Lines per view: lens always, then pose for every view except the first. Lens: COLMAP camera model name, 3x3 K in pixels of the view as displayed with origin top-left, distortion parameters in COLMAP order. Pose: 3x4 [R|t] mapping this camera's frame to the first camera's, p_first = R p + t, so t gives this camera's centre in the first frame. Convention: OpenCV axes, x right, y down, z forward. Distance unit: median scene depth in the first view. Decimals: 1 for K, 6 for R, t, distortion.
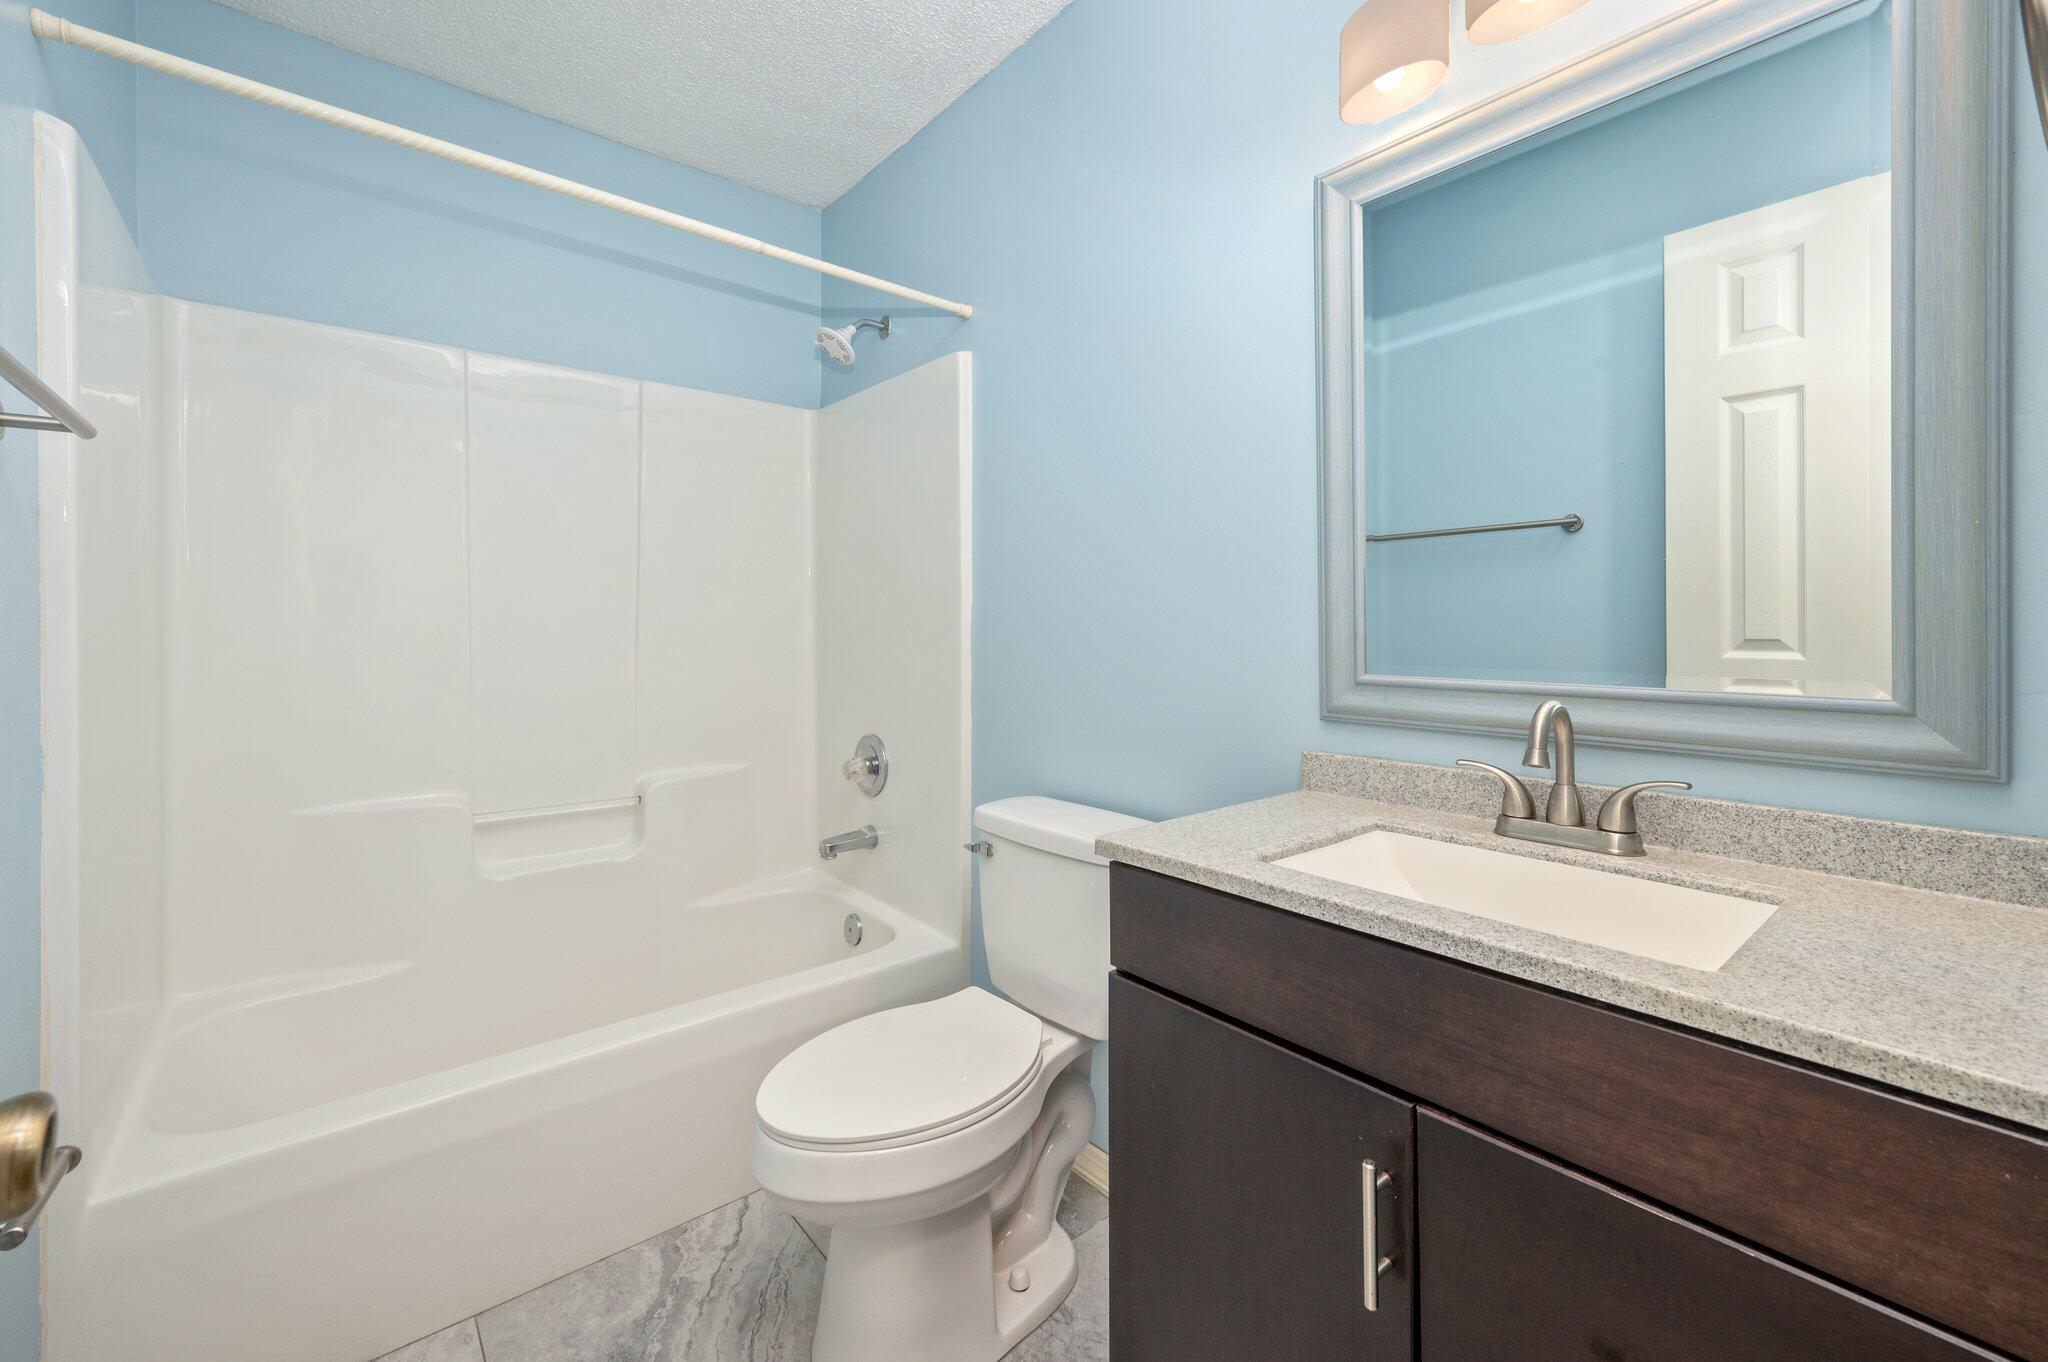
lens RADIAL K [[843.2, 0, 1022.9], [0, 843.2, 625.8], [0, 0, 1]] dist [-0.000198, 0.000013]
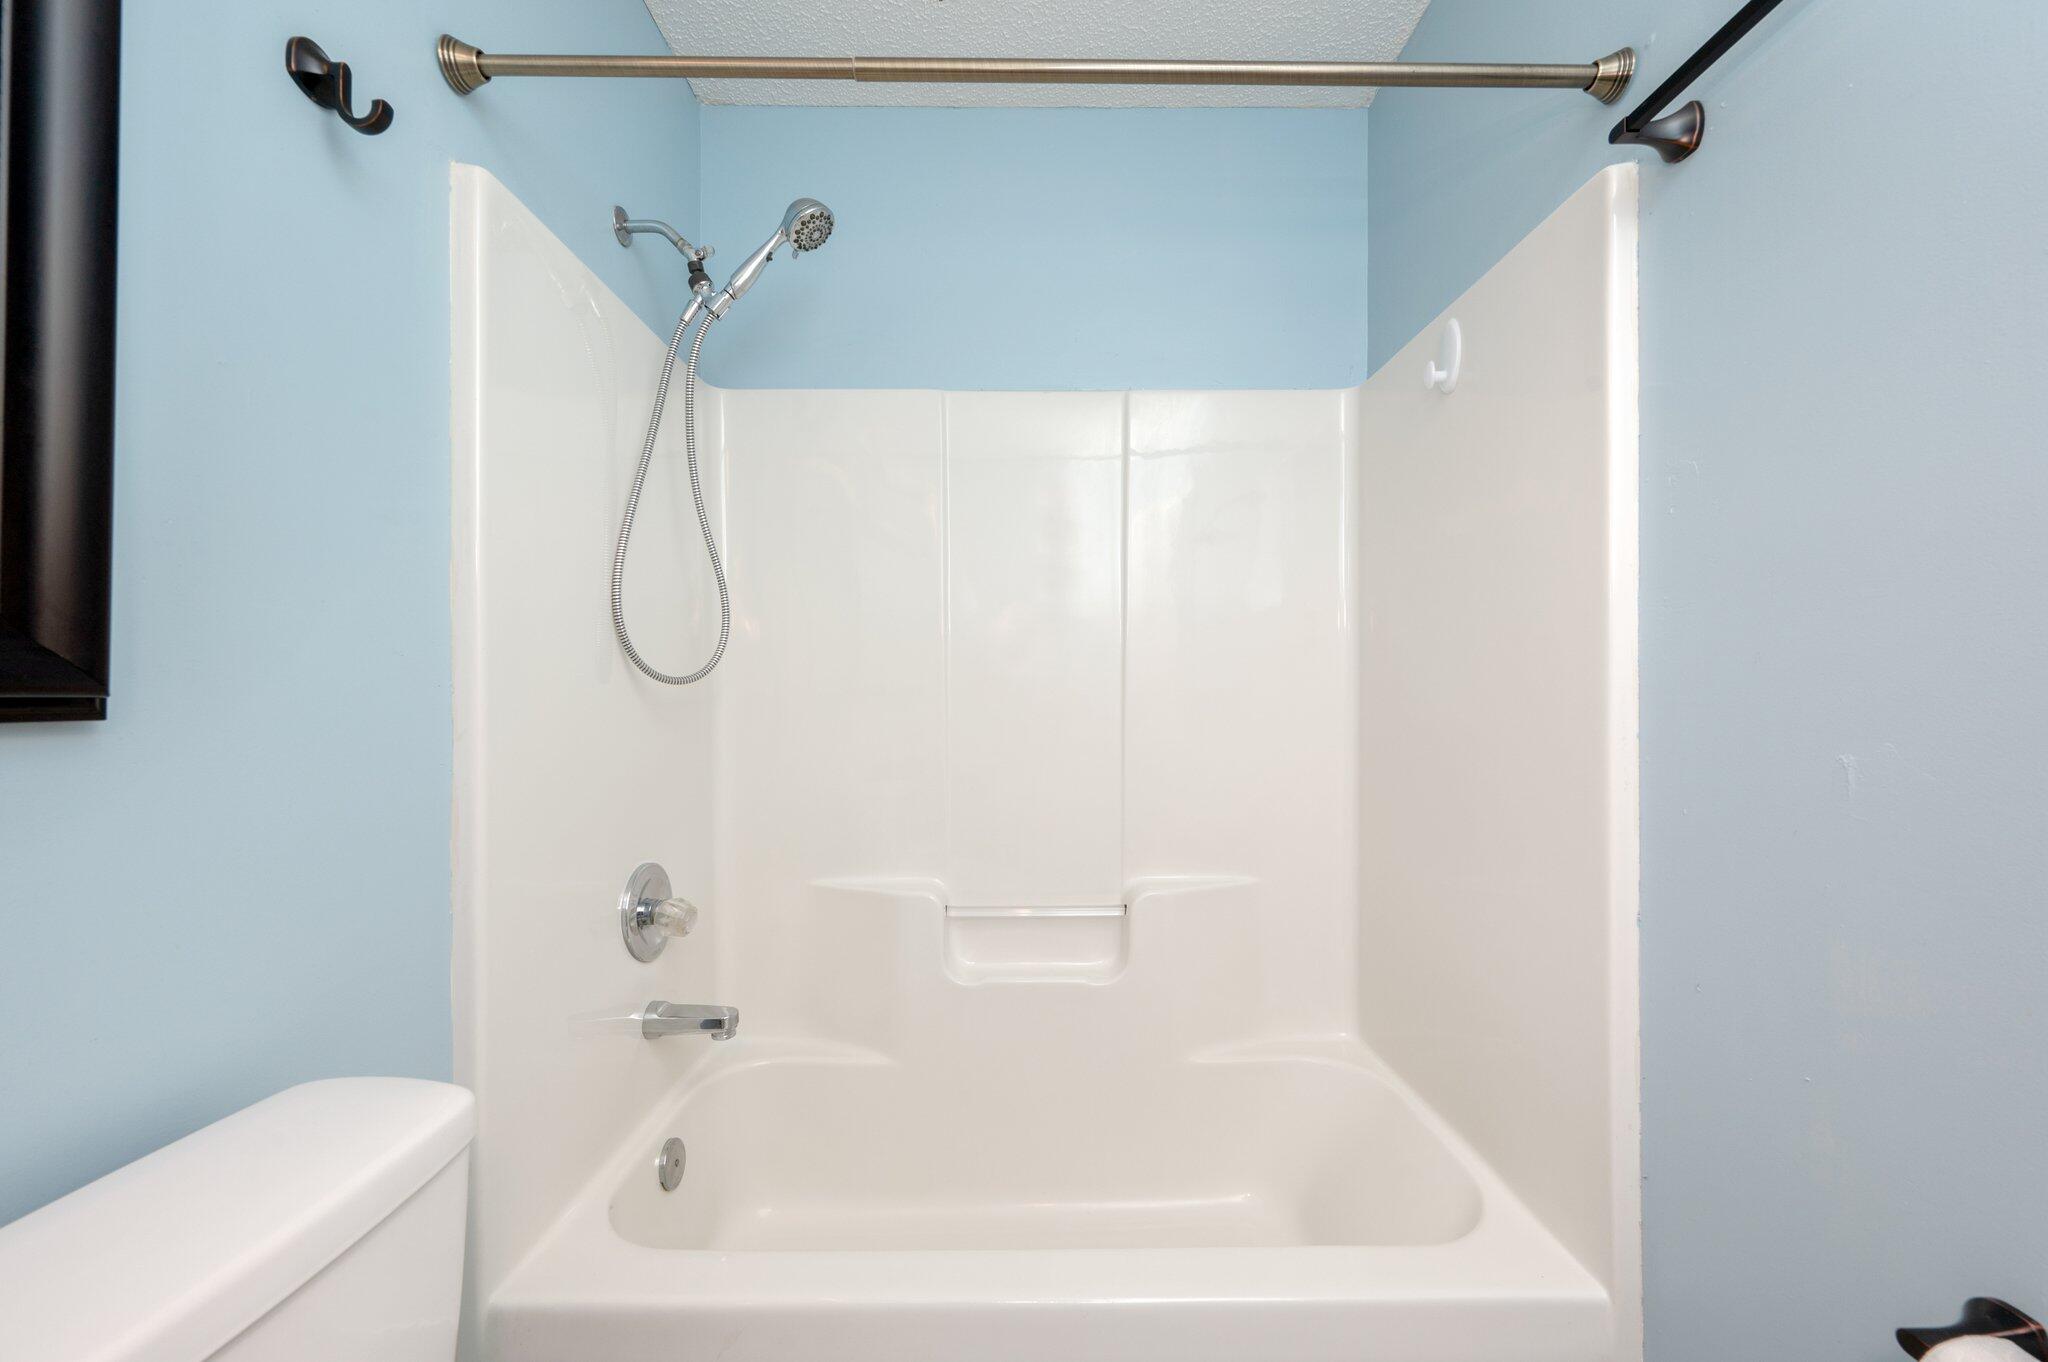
lens RADIAL K [[841.8, 0, 1024.0], [0, 841.8, 681.0], [0, 0, 1]] dist [0.001078, 0.000082]
pose [[0.770575, -0.004342, -0.637335, -0.020036], [-0.005417, 0.999896, -0.013361, -0.000499], [0.637327, 0.013748, 0.770471, 0.334056]]
